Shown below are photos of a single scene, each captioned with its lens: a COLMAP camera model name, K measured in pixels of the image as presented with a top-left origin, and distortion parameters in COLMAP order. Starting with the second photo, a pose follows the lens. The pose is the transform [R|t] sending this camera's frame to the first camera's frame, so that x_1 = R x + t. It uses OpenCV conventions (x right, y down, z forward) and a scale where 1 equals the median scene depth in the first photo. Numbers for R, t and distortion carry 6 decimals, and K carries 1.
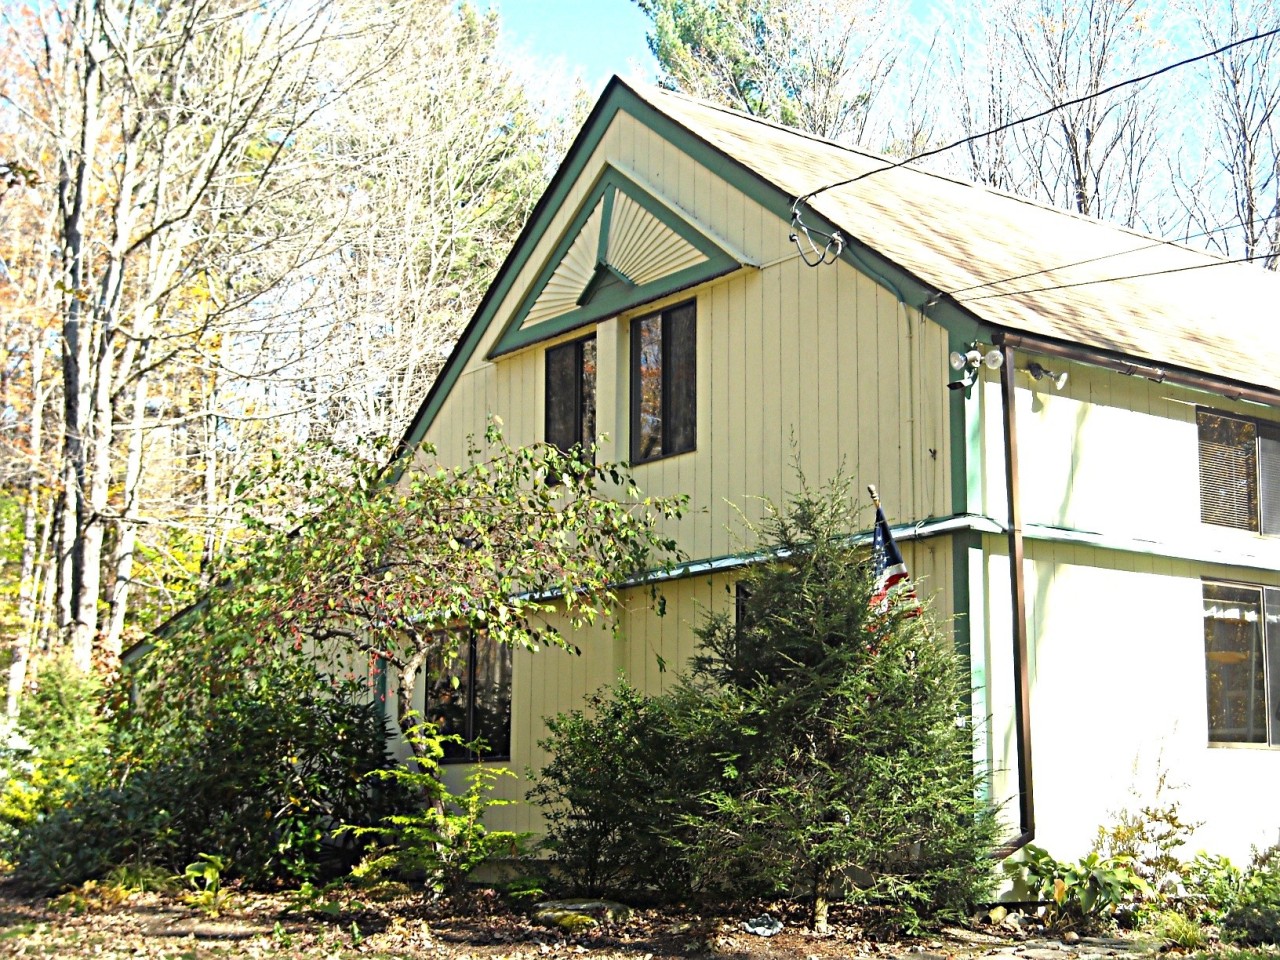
lens RADIAL K [[1995.6, 0, 640.0], [0, 1995.6, 480.0], [0, 0, 1]] dist [0.005006, -1.302215]
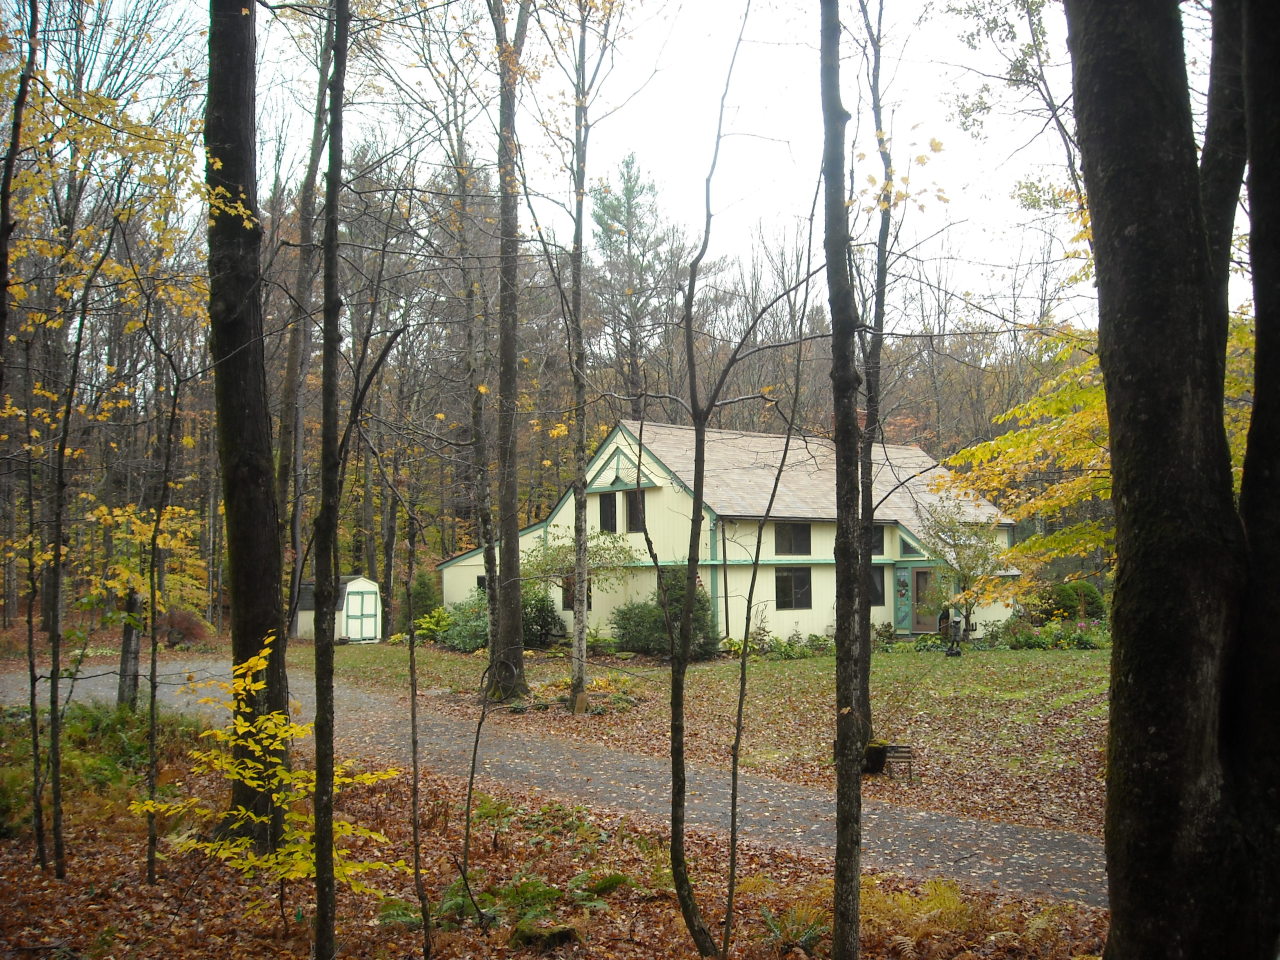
lens RADIAL K [[1283.0, 0, 642.6], [0, 1283.0, 513.7], [0, 0, 1]] dist [-0.201533, 0.127057]
pose [[0.996094, -0.012868, 0.087361, -0.204945], [0.001585, 0.991772, 0.128008, -0.390497], [-0.088289, -0.127369, 0.987918, -1.511102]]
